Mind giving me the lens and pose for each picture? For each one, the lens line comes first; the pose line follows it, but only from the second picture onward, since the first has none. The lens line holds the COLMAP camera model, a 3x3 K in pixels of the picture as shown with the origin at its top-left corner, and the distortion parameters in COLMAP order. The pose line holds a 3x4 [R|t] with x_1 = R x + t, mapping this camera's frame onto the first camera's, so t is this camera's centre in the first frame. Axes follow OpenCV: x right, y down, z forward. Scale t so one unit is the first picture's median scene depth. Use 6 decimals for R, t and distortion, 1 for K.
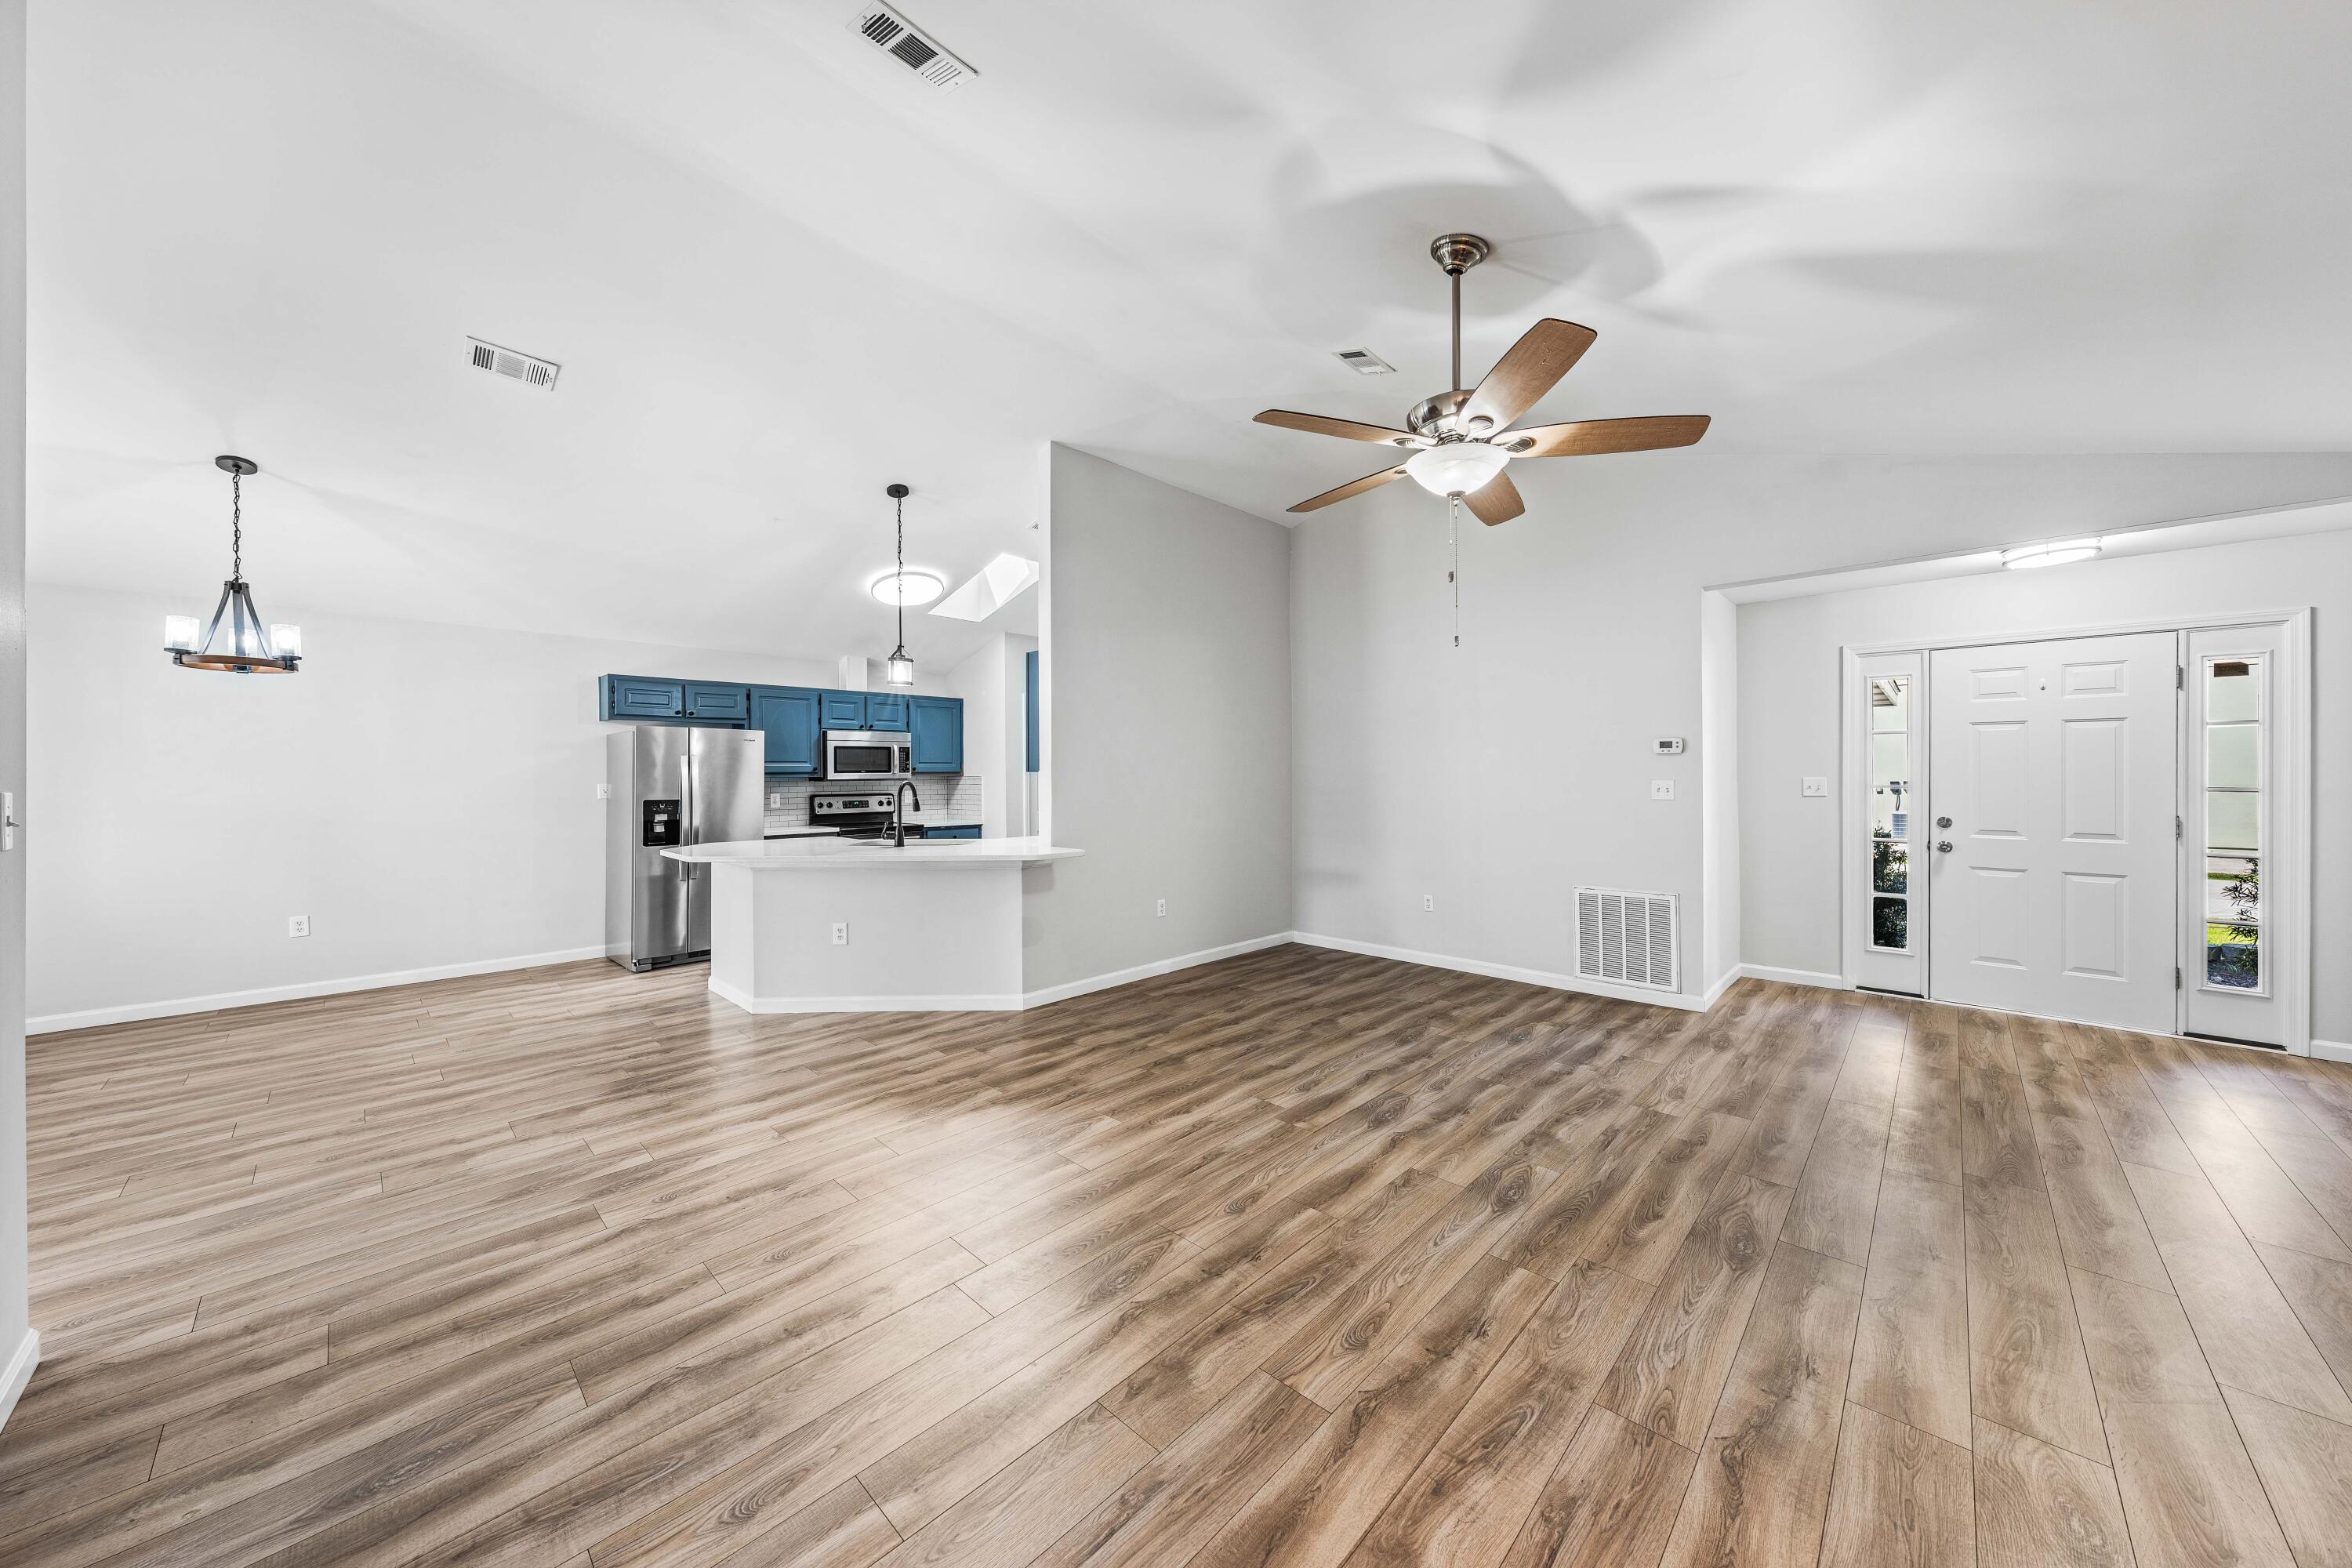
lens RADIAL K [[806.1, 0, 1167.8], [0, 806.1, 755.3], [0, 0, 1]] dist [0.004764, -0.000612]
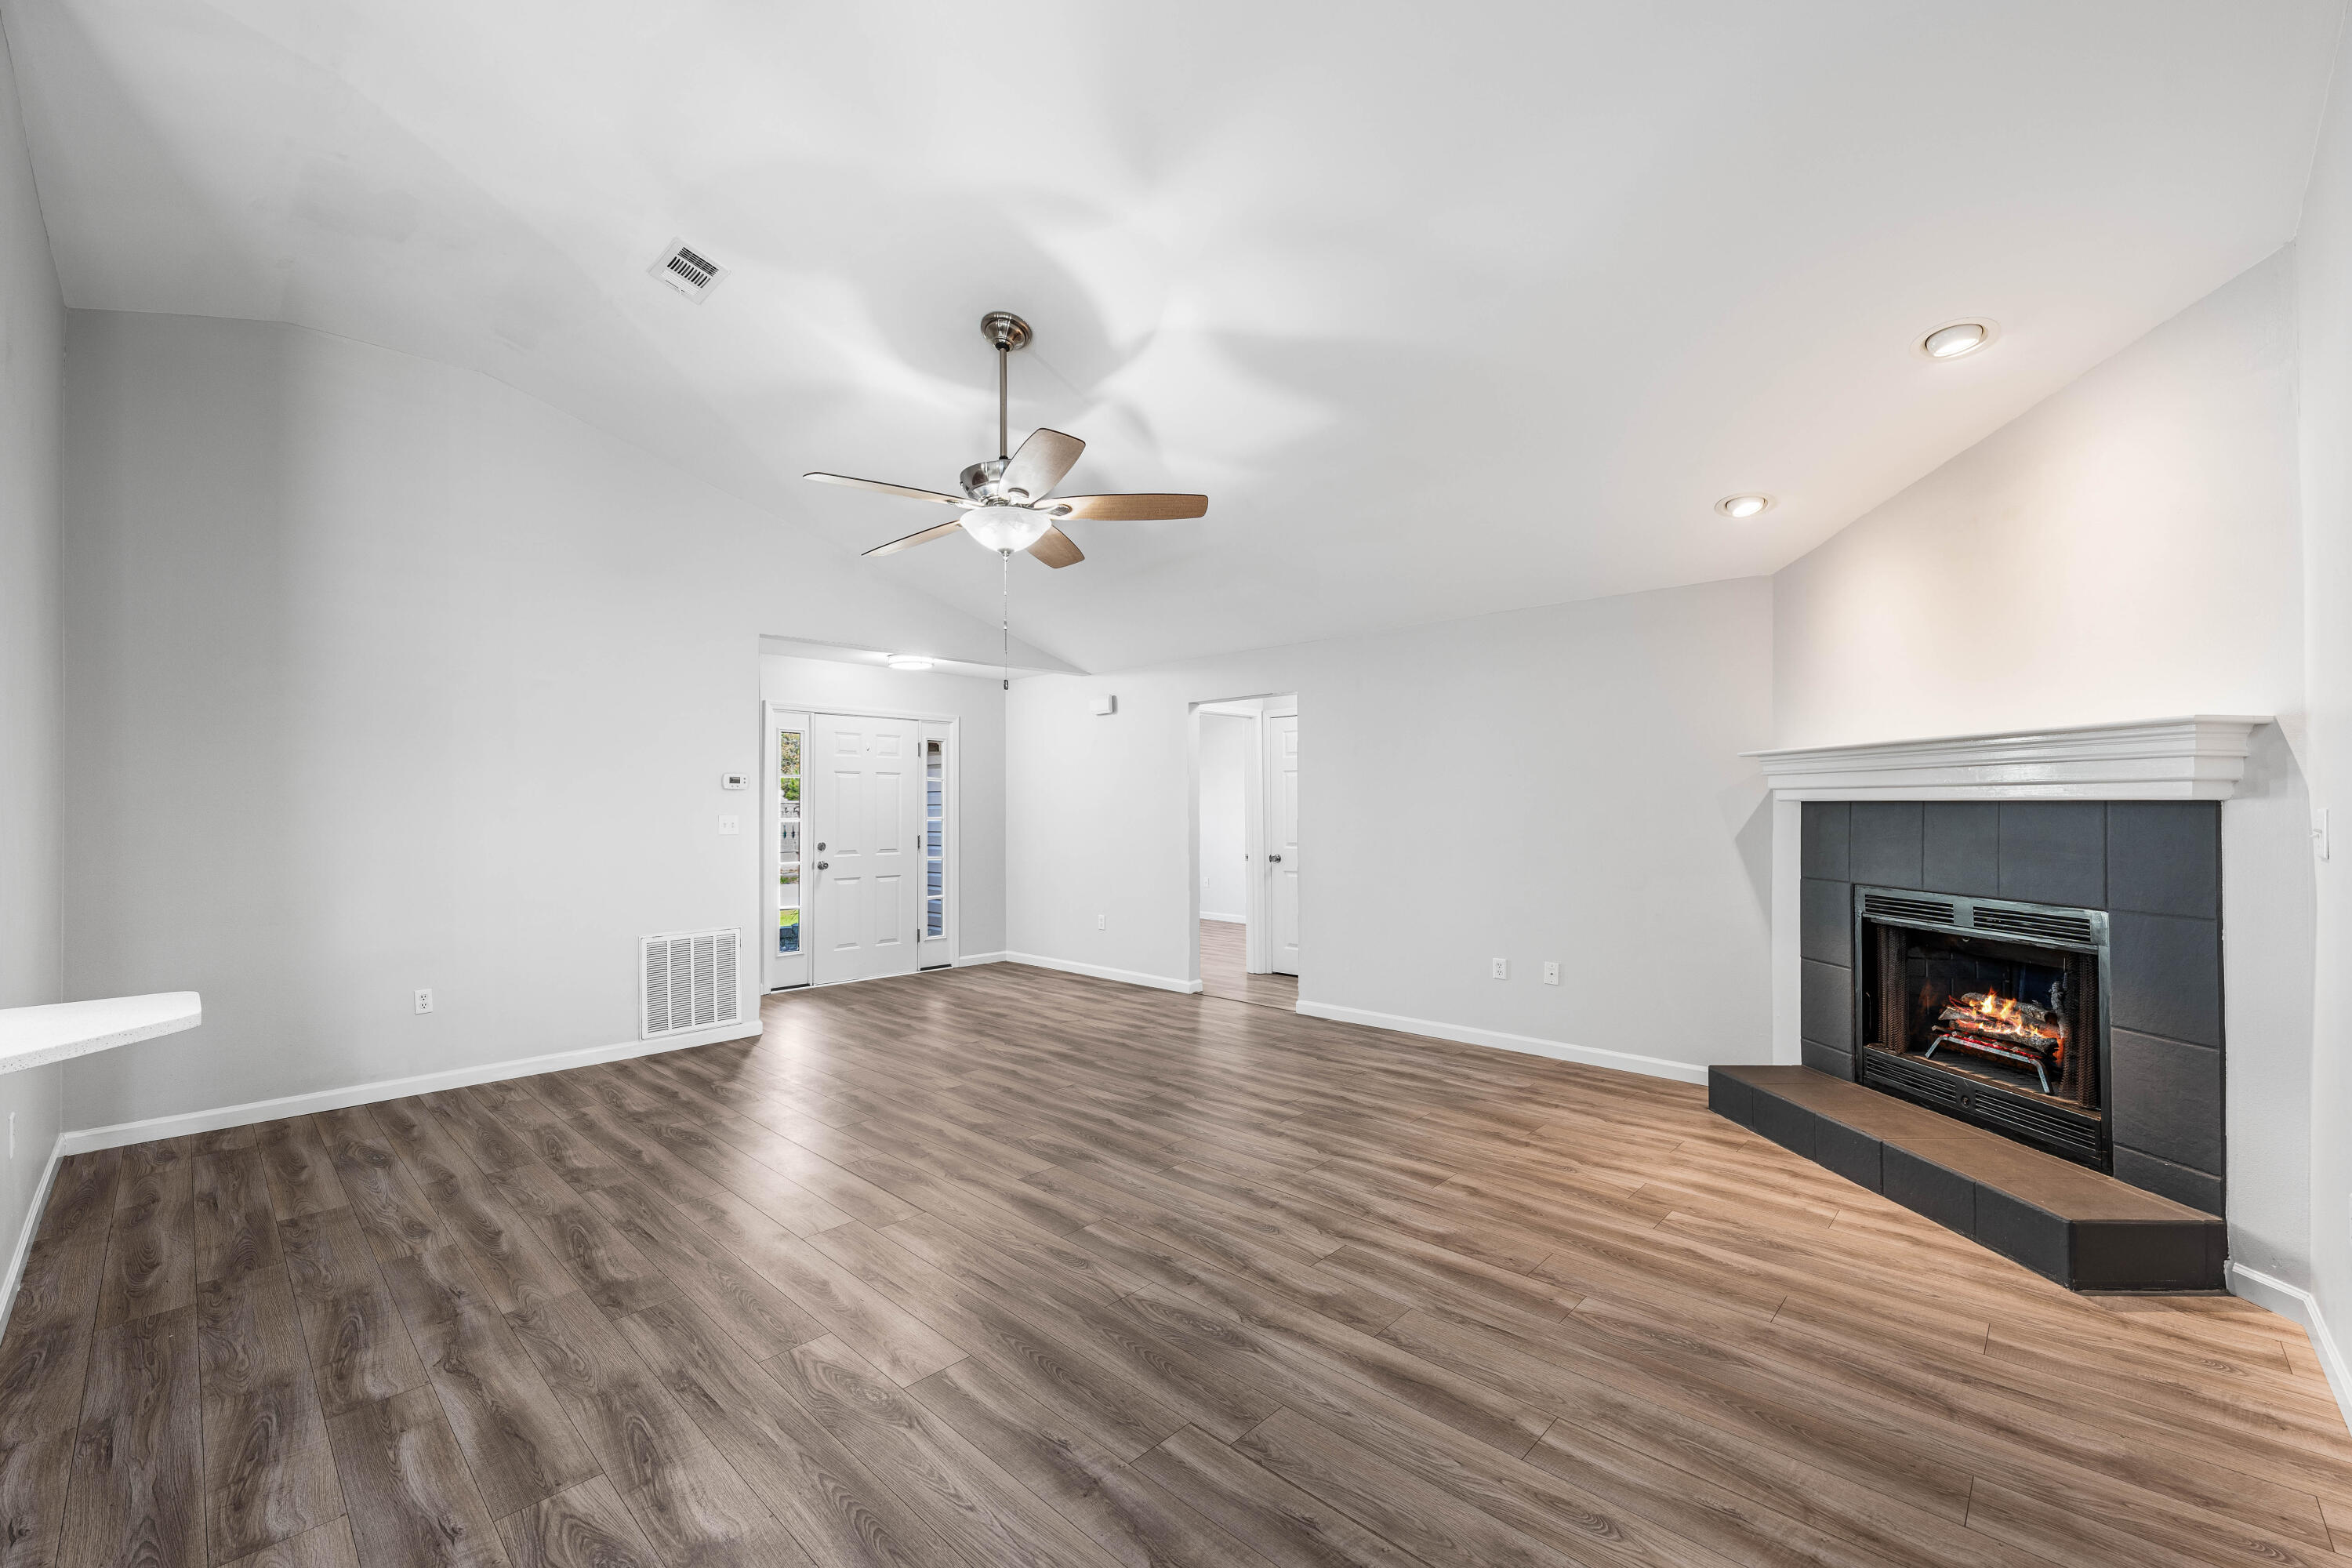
lens RADIAL K [[969.1, 0, 1075.9], [0, 969.1, 789.6], [0, 0, 1]] dist [0.002699, -0.000006]
pose [[0.036694, 0.022496, 0.999073, -0.582676], [-0.019980, 0.999563, -0.021773, 0.016632], [-0.999127, -0.019163, 0.037128, 0.532073]]
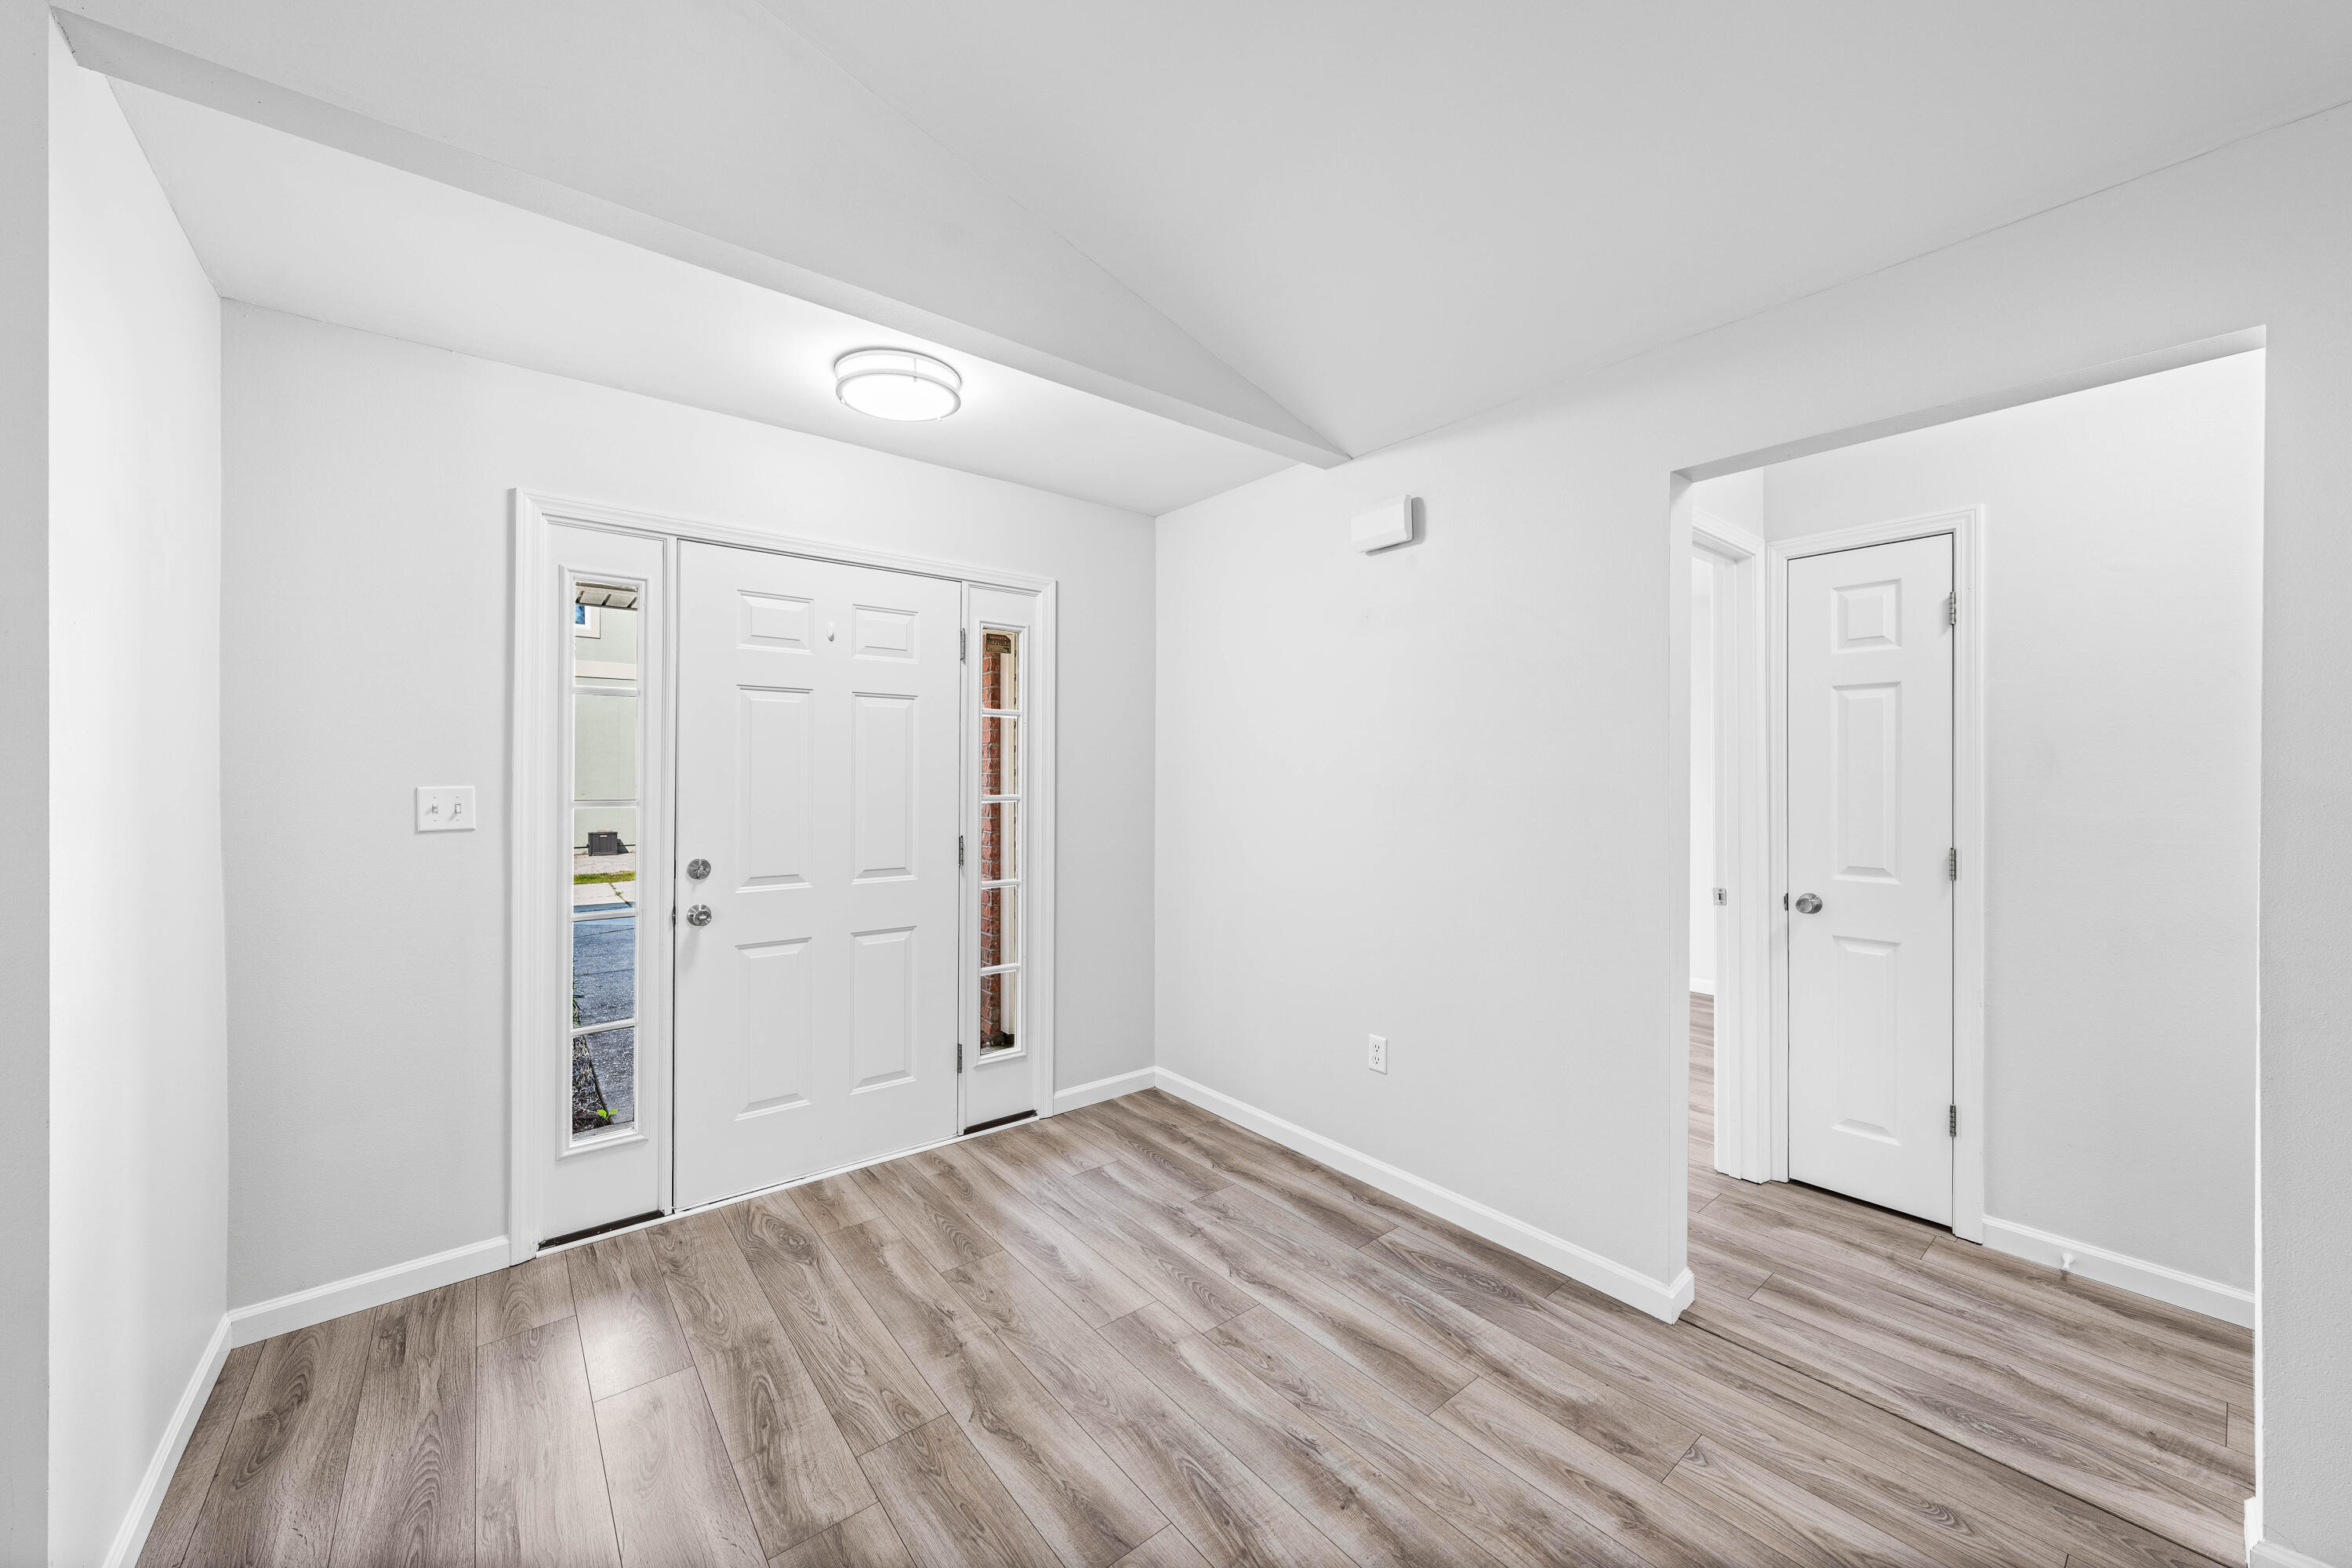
lens RADIAL K [[859.6, 0, 1177.7], [0, 859.6, 776.3], [0, 0, 1]] dist [-0.003662, -0.000155]
pose [[0.108356, -0.004129, 0.994104, 0.428959], [-0.025933, 0.999639, 0.006979, 0.009577], [-0.993774, -0.026537, 0.108210, 0.622857]]
